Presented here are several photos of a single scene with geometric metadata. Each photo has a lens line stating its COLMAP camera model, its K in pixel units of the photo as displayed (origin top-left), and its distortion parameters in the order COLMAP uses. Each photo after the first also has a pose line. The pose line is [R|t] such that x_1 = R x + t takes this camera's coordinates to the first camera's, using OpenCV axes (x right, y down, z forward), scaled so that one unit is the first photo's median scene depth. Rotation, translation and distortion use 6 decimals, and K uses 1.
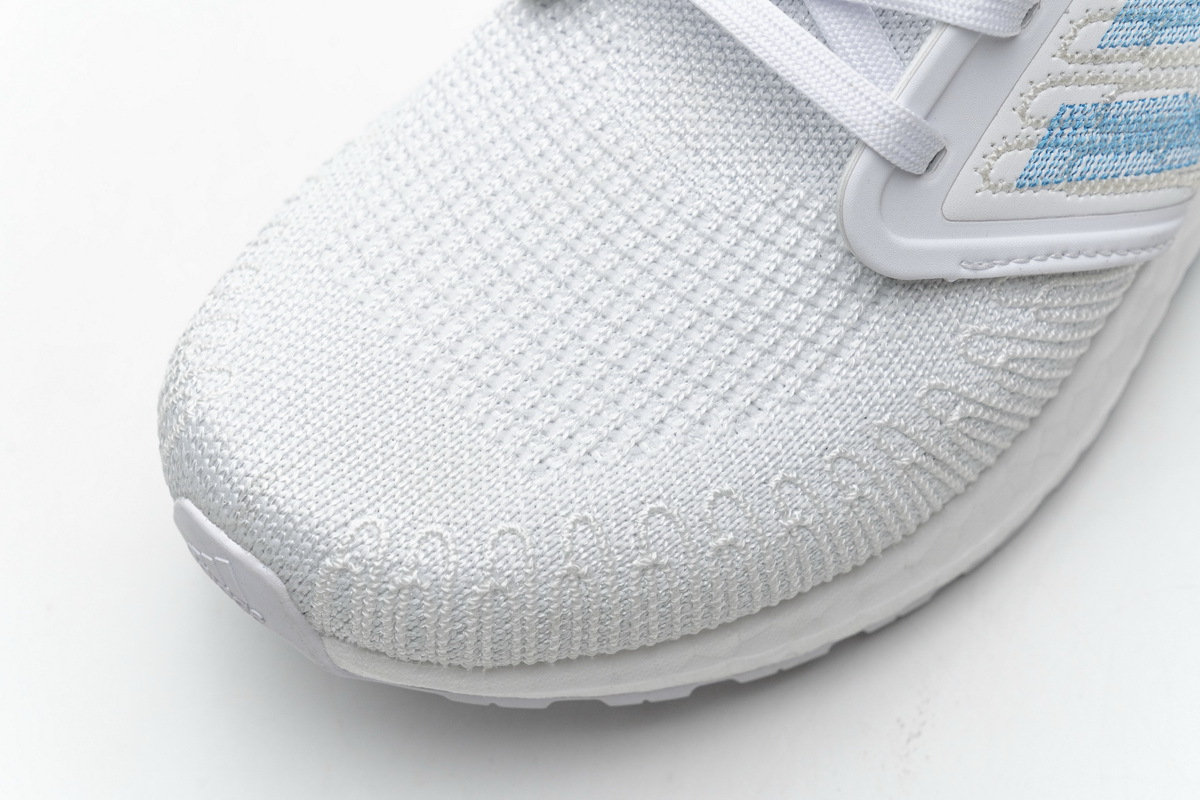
lens RADIAL K [[2402.0, 0, 599.5], [0, 2402.0, 407.5], [0, 0, 1]] dist [0.021085, 0.000000]
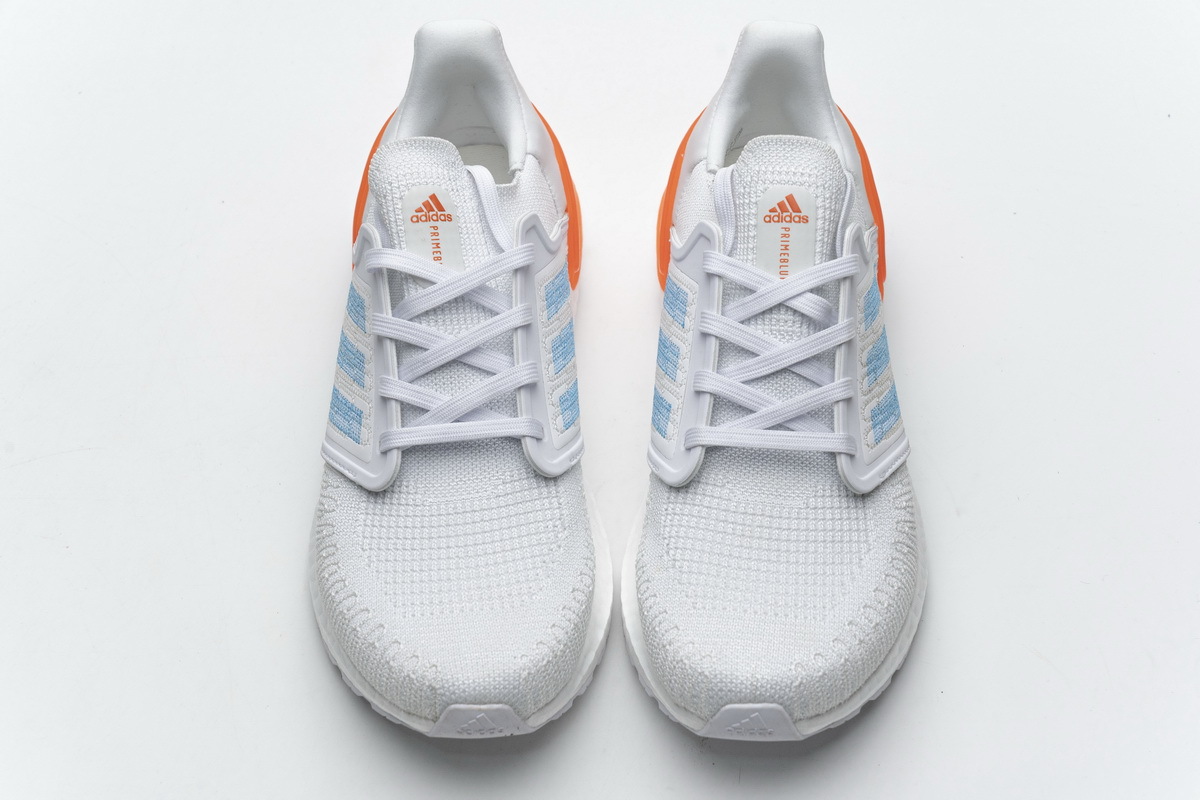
lens RADIAL K [[2402.0, 0, 601.9], [0, 2402.0, 403.0], [0, 0, 1]] dist [0.021085, 0.000000]
pose [[0.734622, -0.480982, 0.478525, -1.307372], [0.593512, 0.797307, -0.109748, -0.015893], [-0.328744, 0.364634, 0.871188, -1.245770]]
